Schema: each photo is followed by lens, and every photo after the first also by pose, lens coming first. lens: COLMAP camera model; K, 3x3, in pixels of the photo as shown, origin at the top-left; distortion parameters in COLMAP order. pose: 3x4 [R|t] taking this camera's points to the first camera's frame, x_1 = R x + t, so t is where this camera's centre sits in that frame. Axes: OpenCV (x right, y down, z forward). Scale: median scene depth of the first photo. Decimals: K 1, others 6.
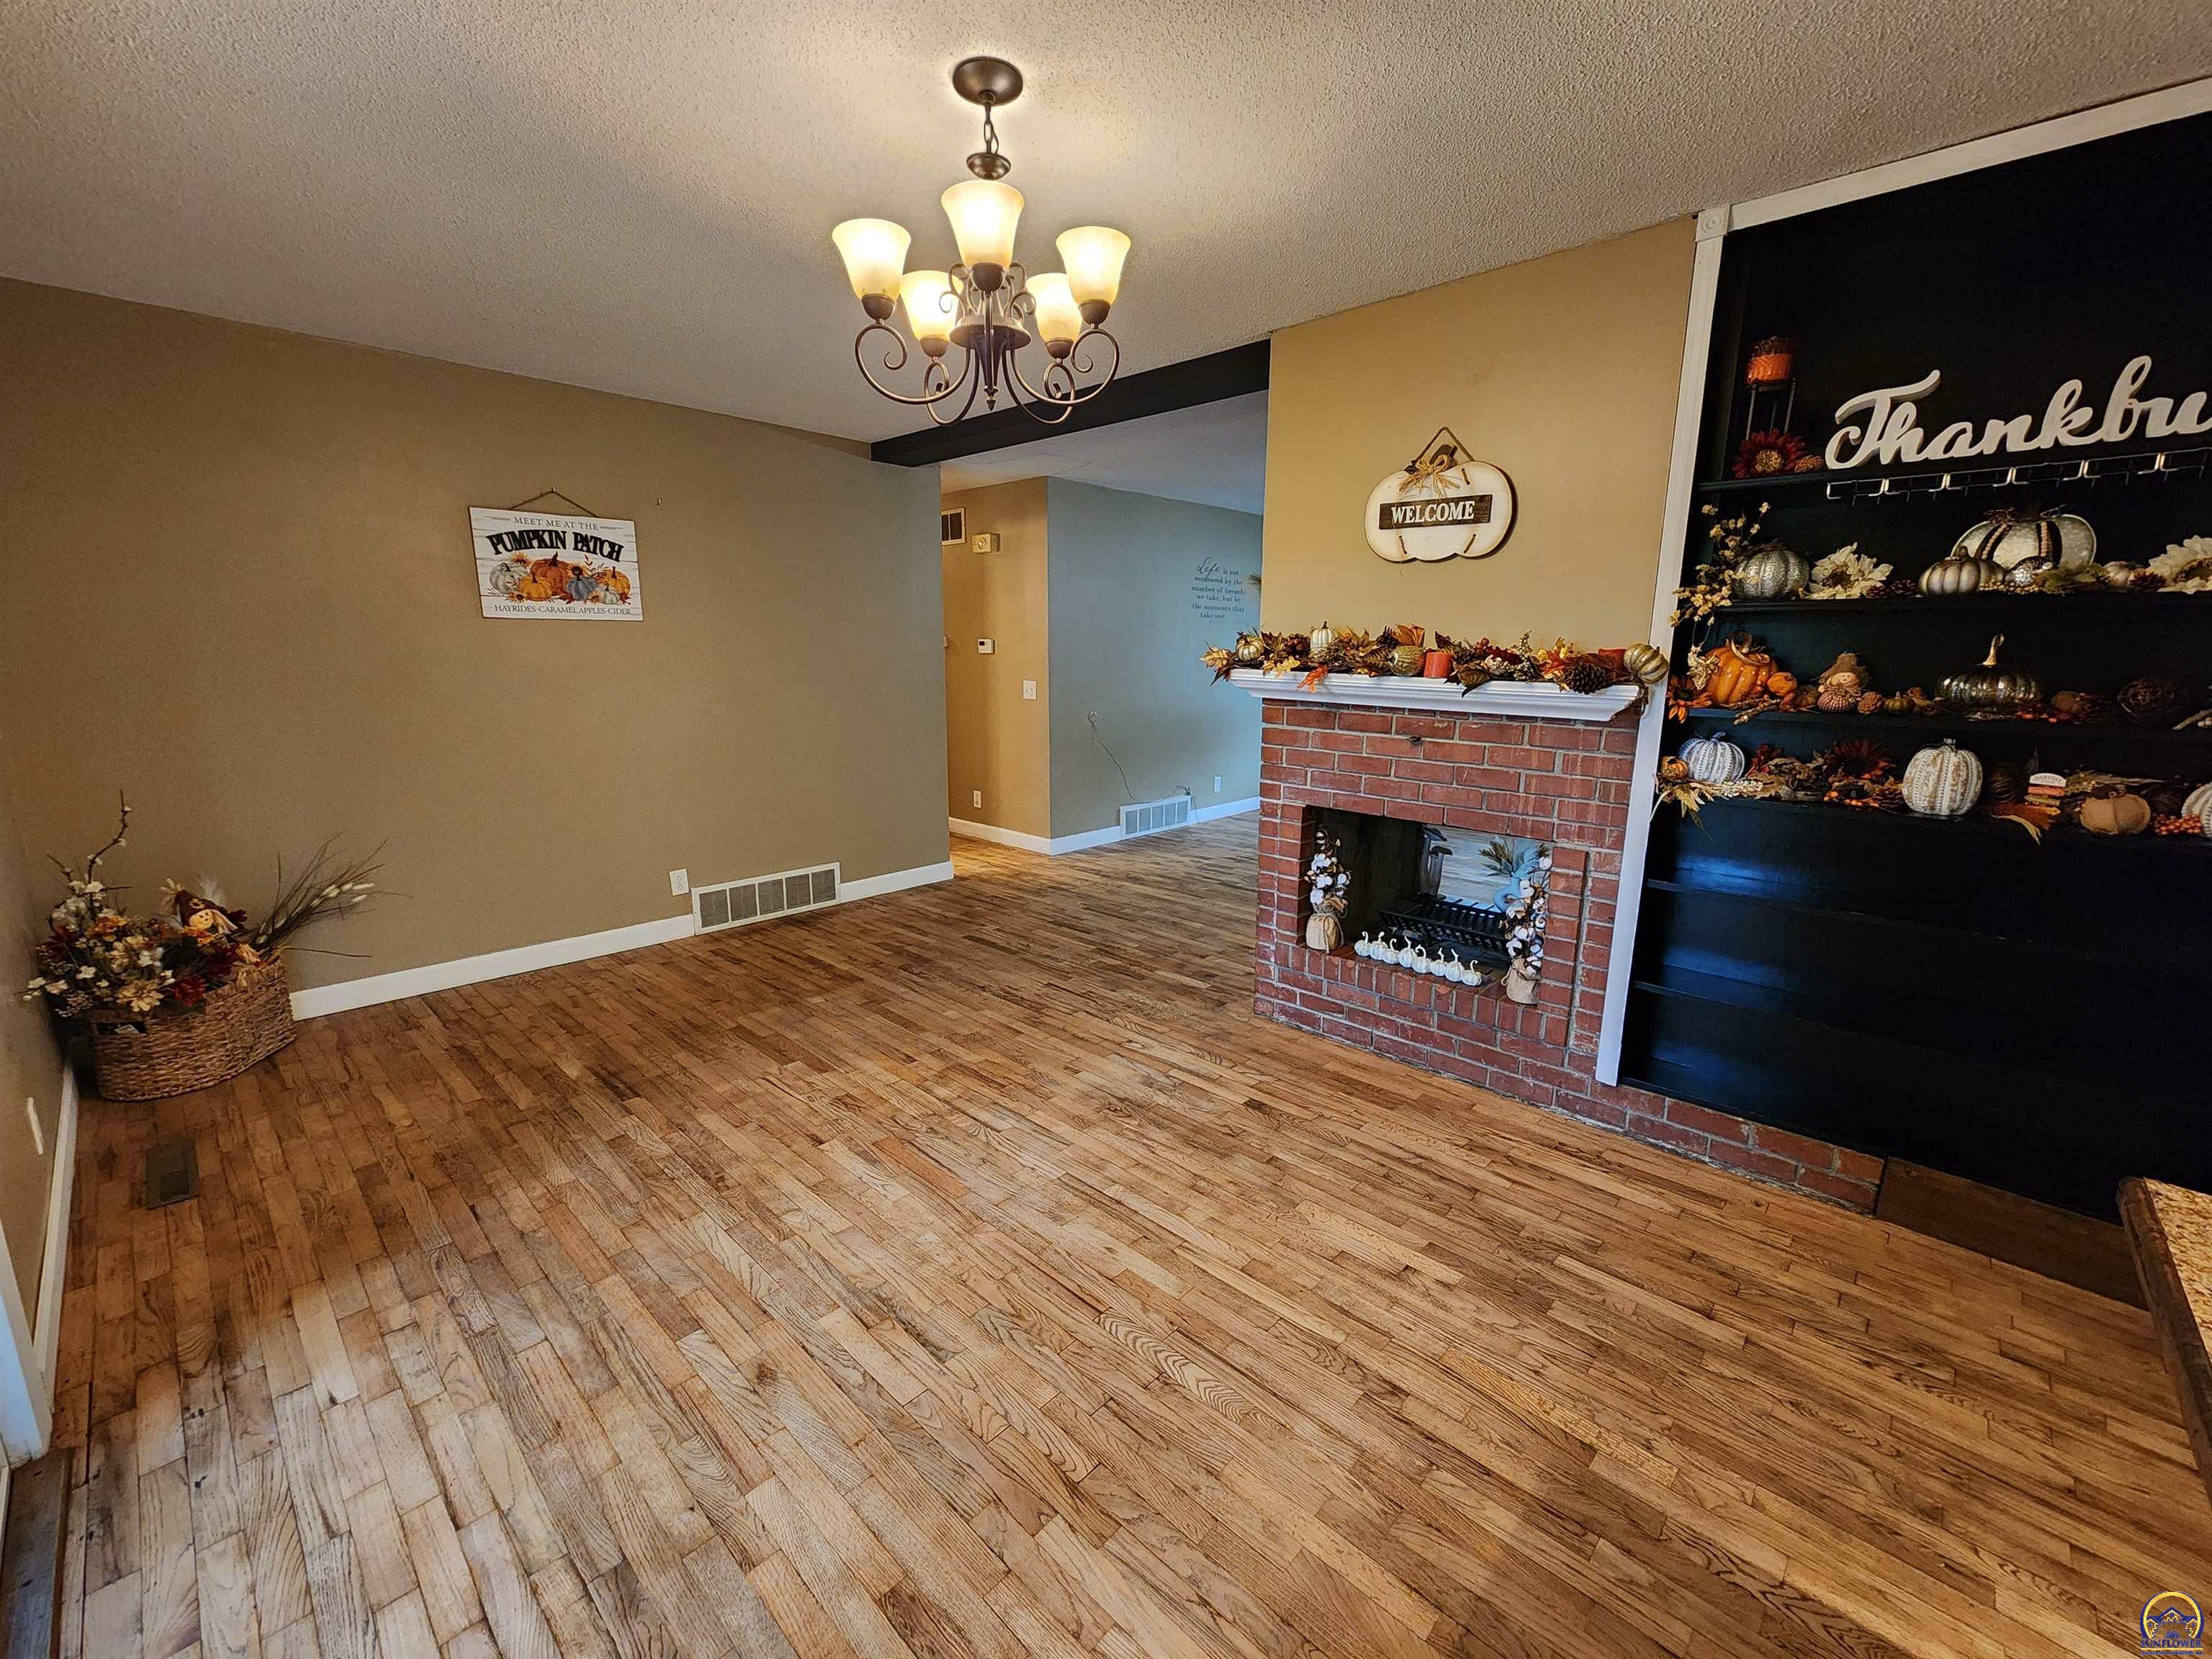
lens RADIAL K [[905.1, 0, 1115.4], [0, 905.1, 834.1], [0, 0, 1]] dist [-0.002401, 0.001015]
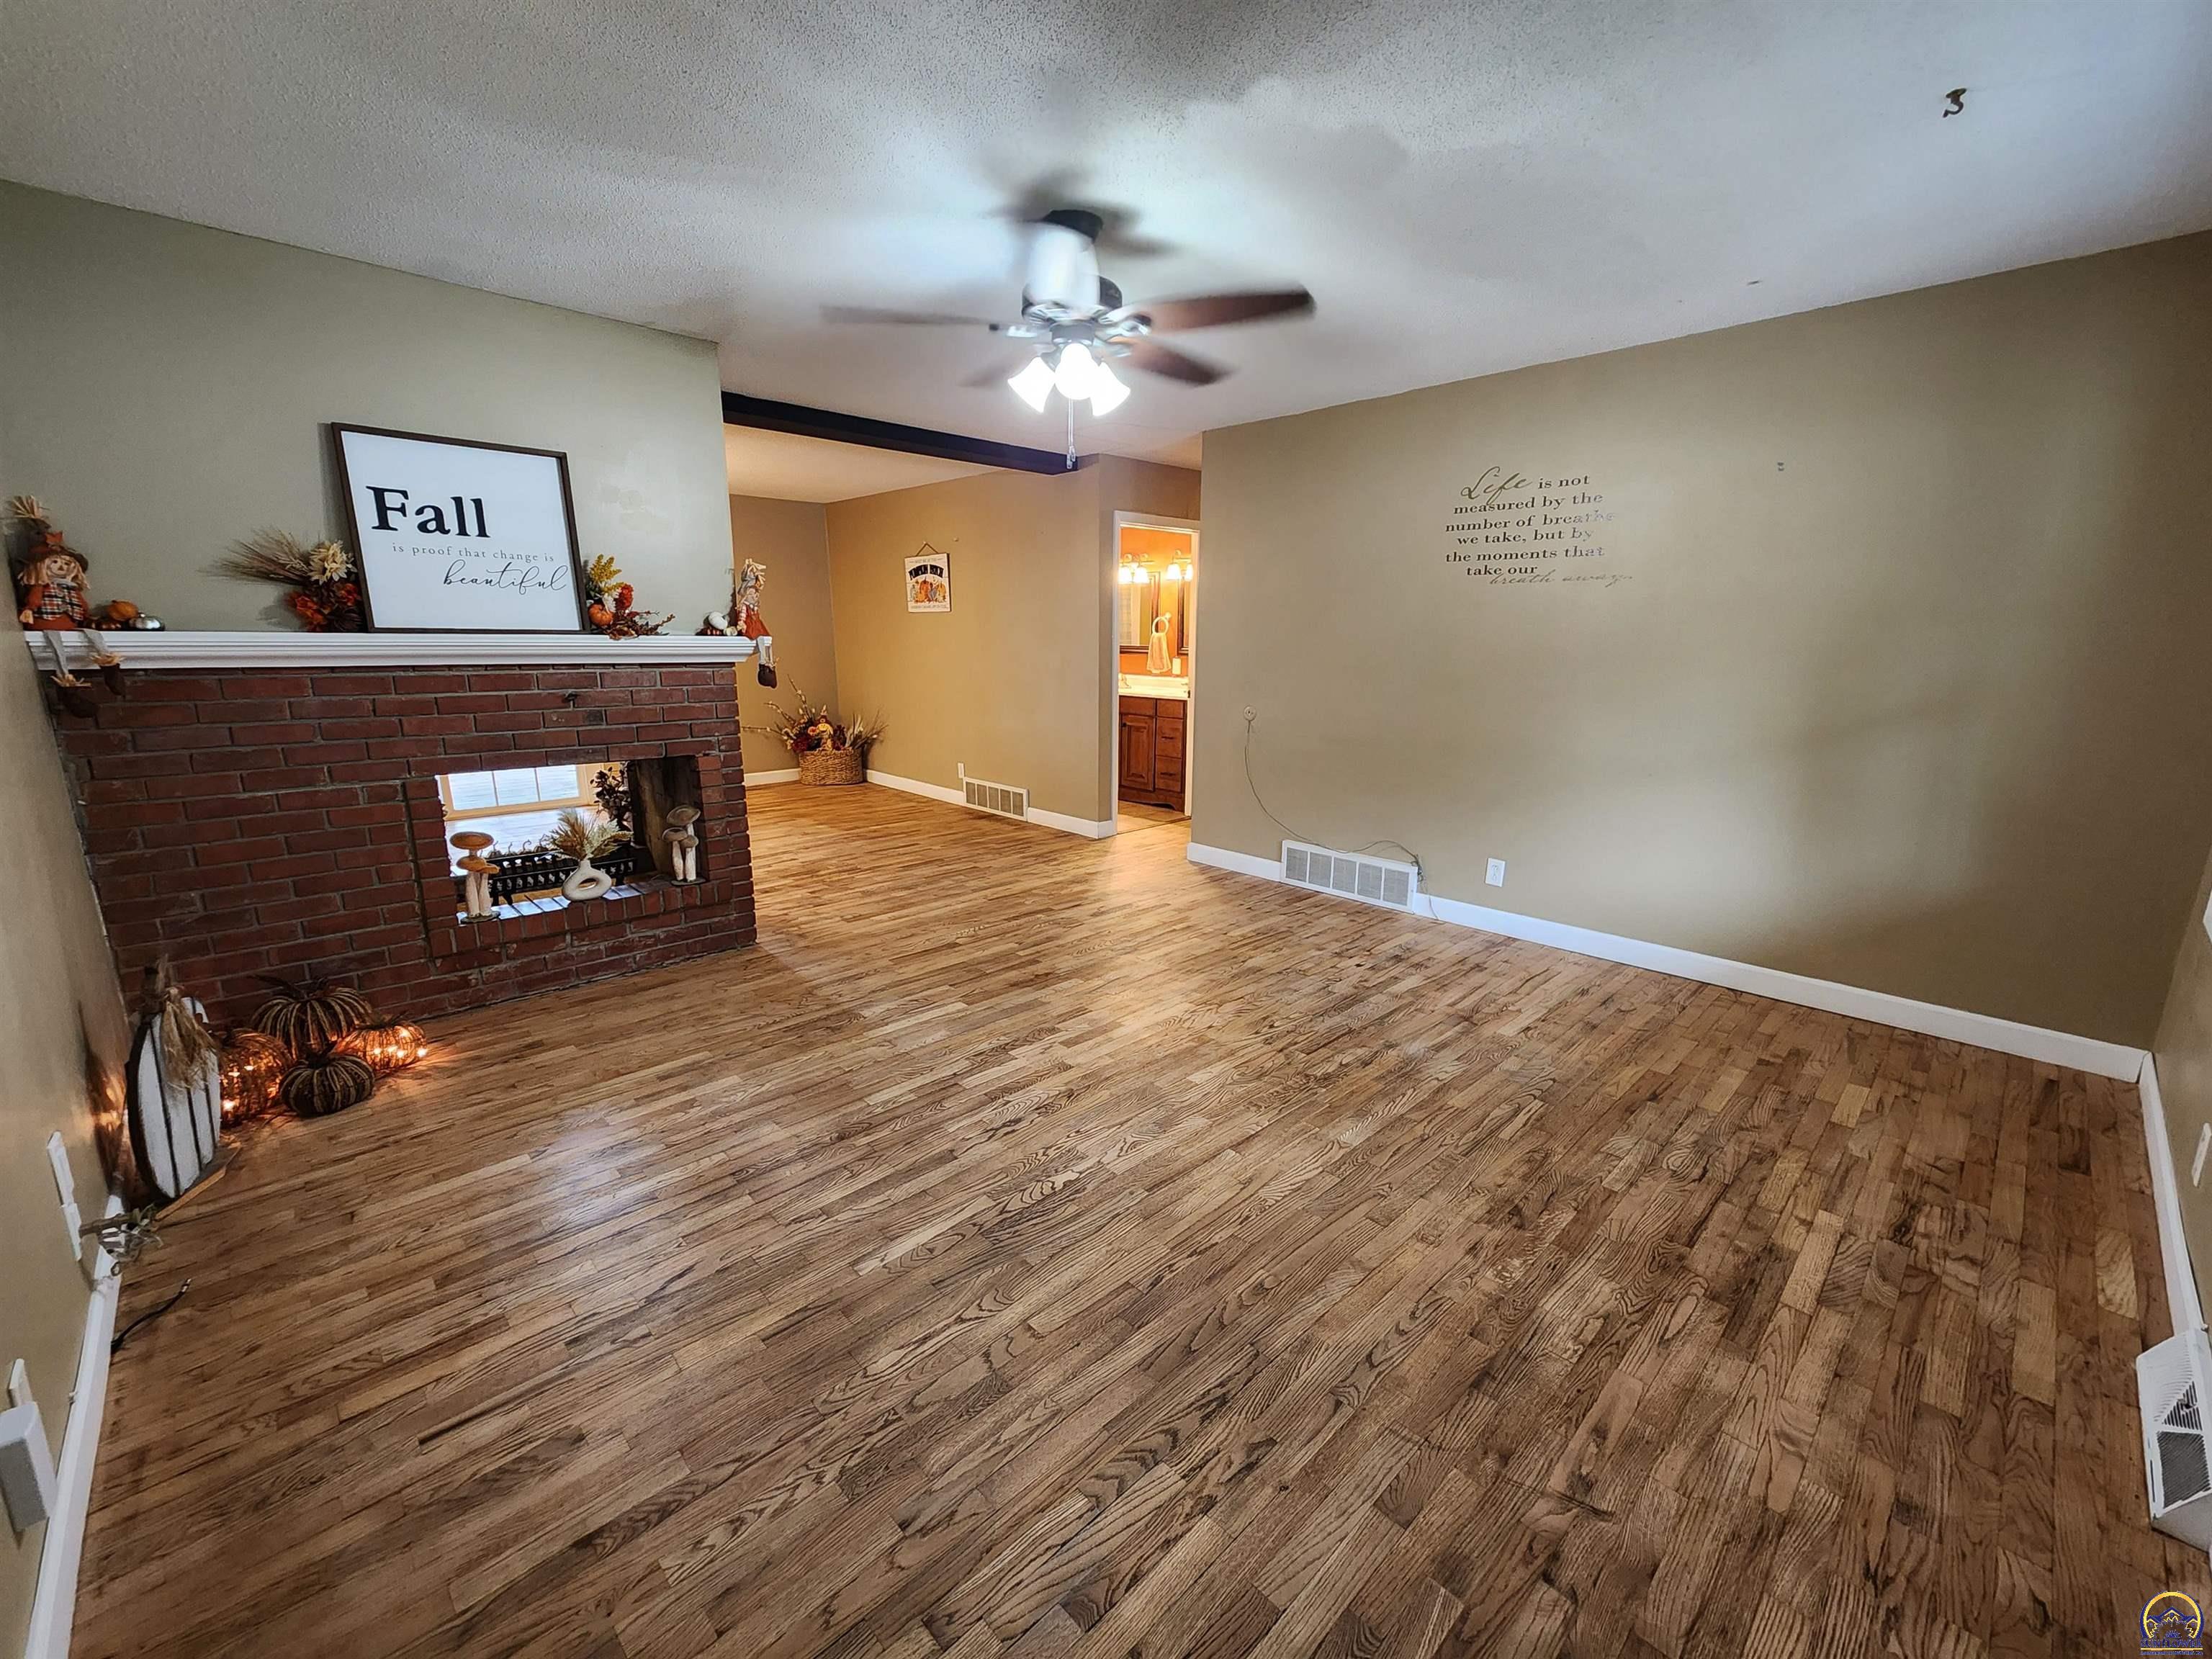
lens RADIAL K [[905.1, 0, 1115.4], [0, 905.1, 834.1], [0, 0, 1]] dist [-0.002401, 0.001015]
pose [[-0.050777, 0.213156, -0.975698, 1.744038], [-0.211413, 0.952524, 0.219096, -0.395406], [0.976077, 0.217400, -0.003302, 2.009330]]
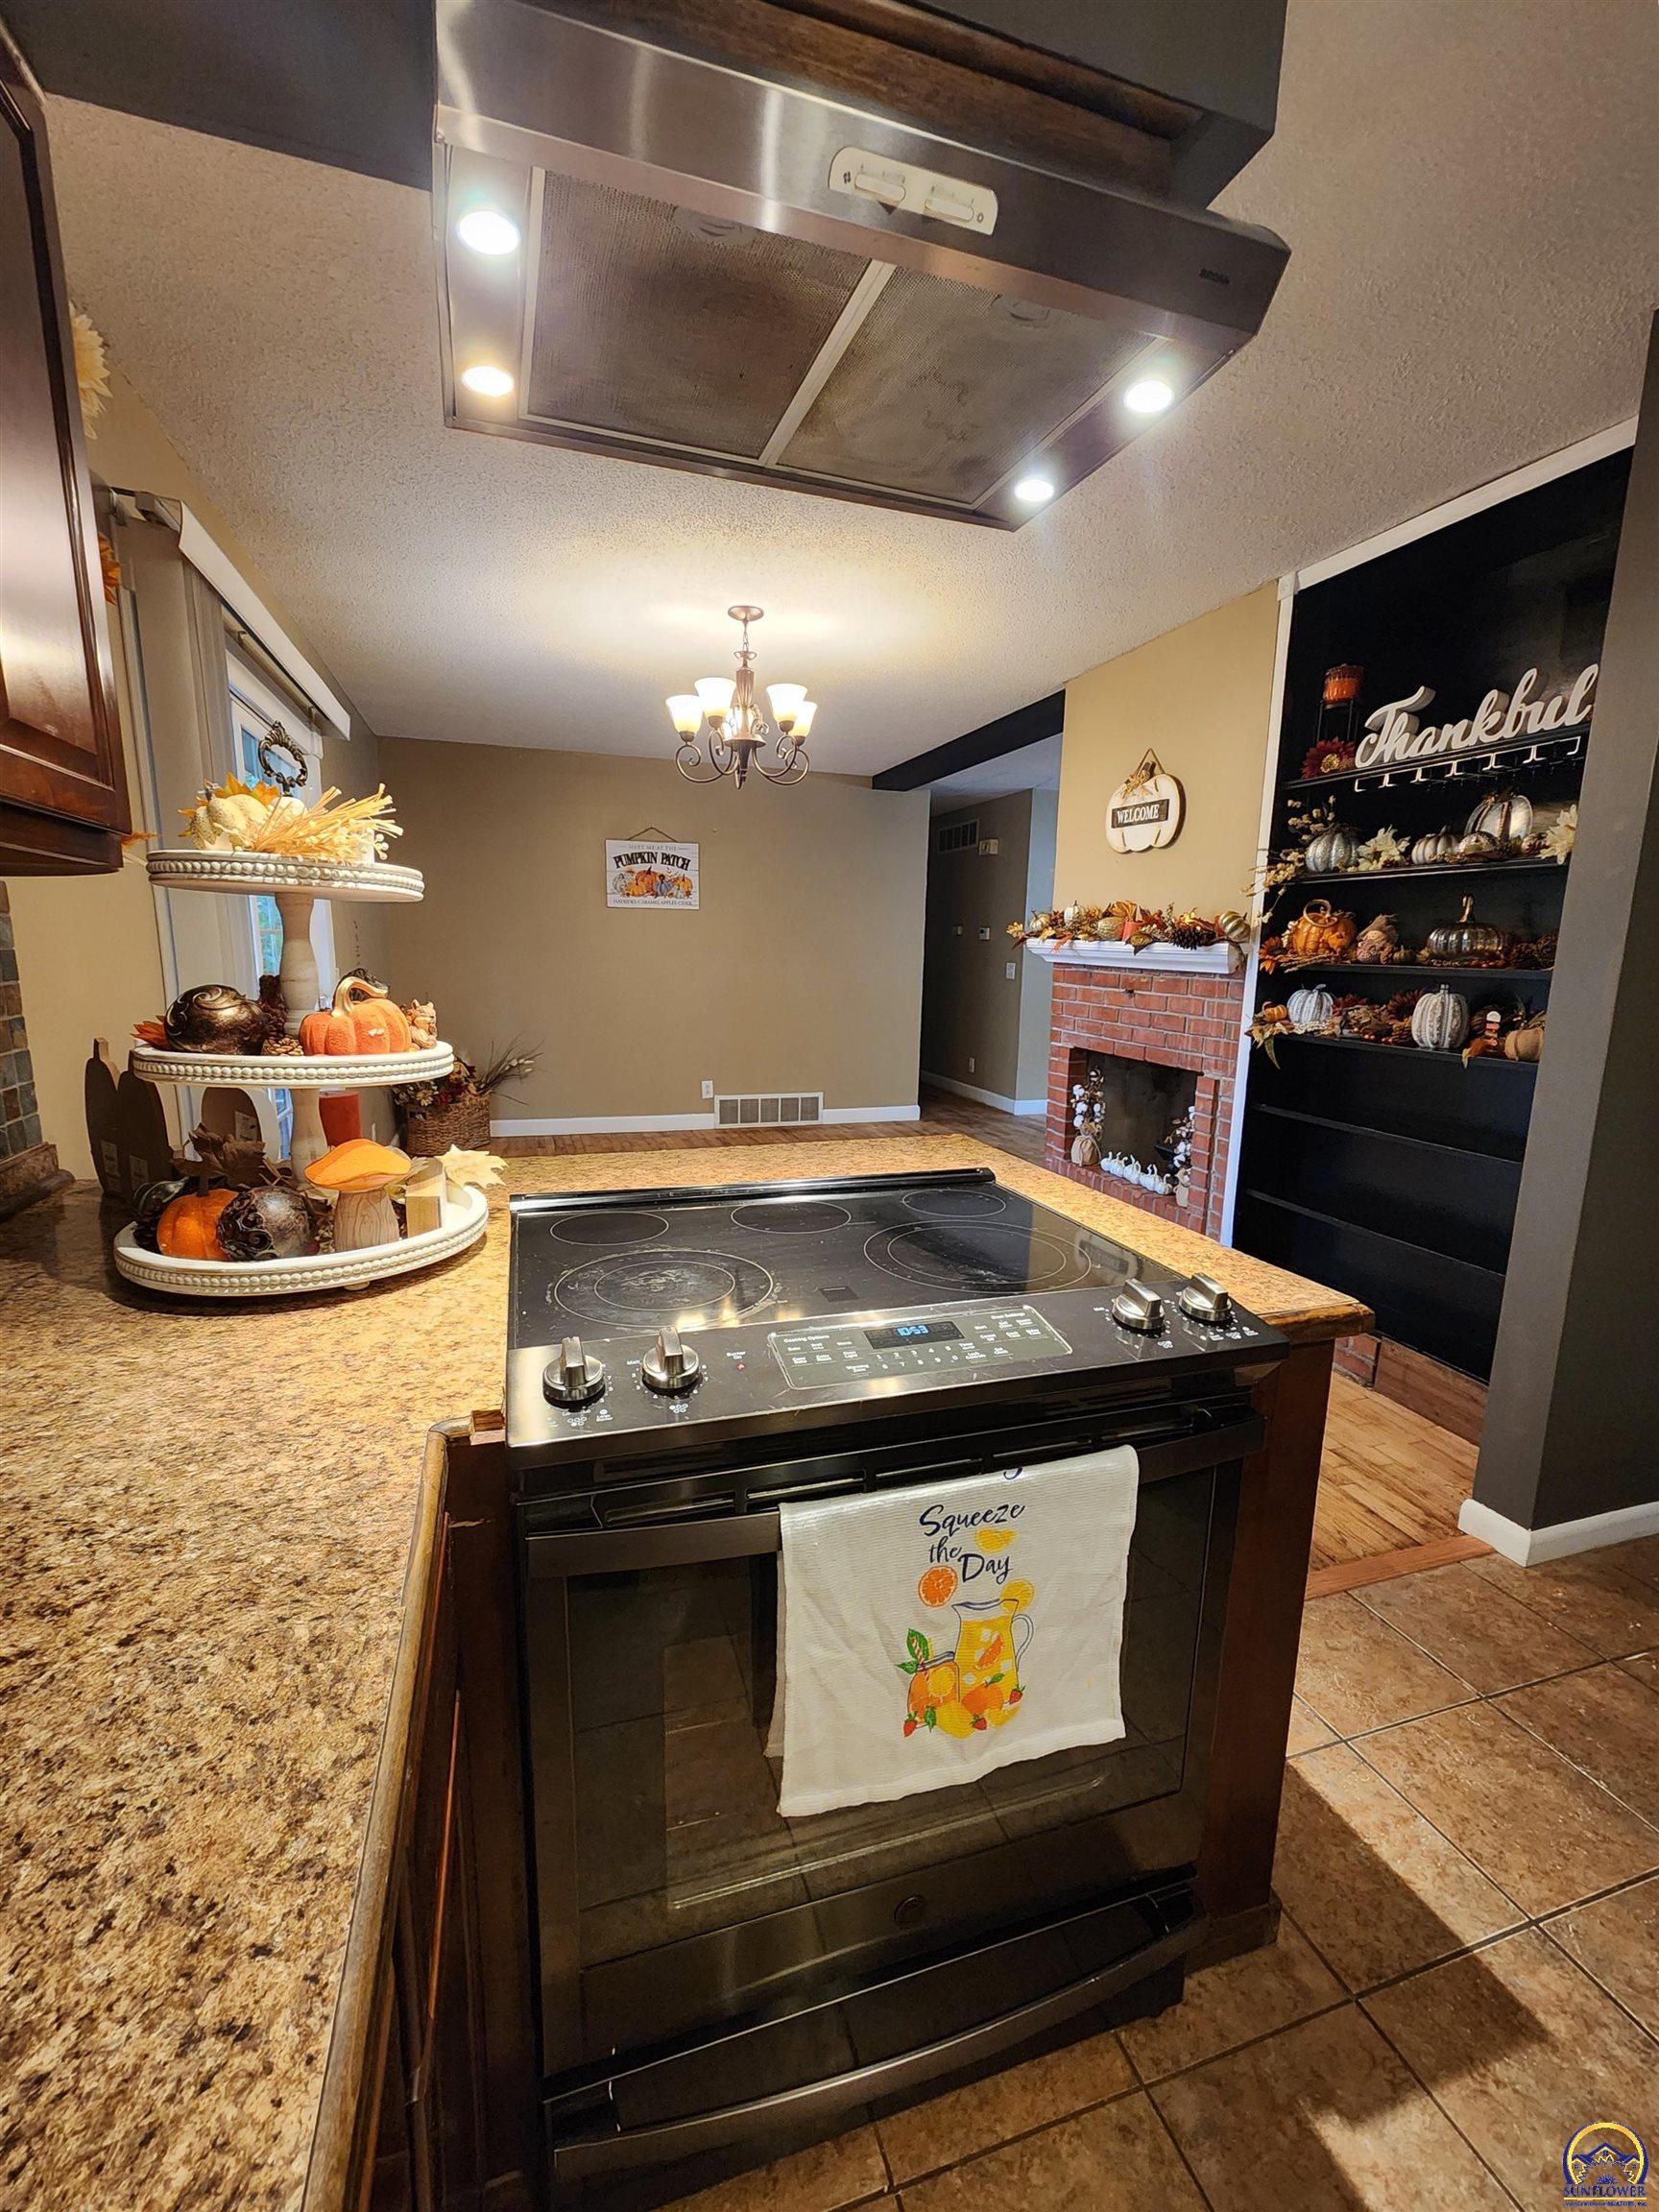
lens RADIAL K [[937.0, 0, 814.1], [0, 937.0, 1120.5], [0, 0, 1]] dist [0.001375, 0.000009]
pose [[0.871368, 0.099372, -0.480460, 0.602968], [-0.111718, 0.993736, 0.002920, 0.121047], [0.477741, 0.051132, 0.877012, -0.355217]]
